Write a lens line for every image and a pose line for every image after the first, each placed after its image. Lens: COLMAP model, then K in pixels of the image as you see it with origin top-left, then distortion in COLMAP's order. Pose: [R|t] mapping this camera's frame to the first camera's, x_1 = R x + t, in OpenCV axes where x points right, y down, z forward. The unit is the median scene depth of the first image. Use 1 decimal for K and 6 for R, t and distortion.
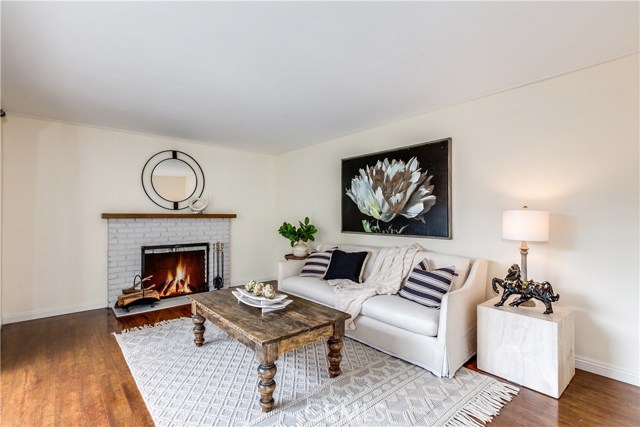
lens RADIAL K [[294.3, 0, 296.2], [0, 294.3, 209.2], [0, 0, 1]] dist [-0.006490, -0.000146]
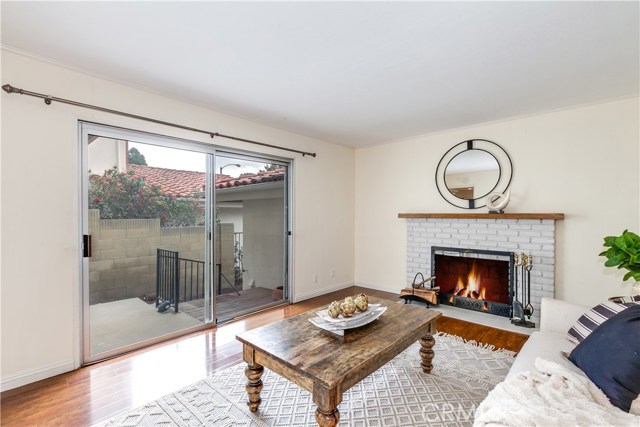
lens RADIAL K [[294.3, 0, 325.6], [0, 294.3, 216.9], [0, 0, 1]] dist [-0.006490, -0.000146]
pose [[0.182335, 0.005162, -0.983223, 0.371022], [0.015917, 0.999840, 0.008201, 0.011983], [0.983108, -0.017146, 0.182223, 0.438016]]
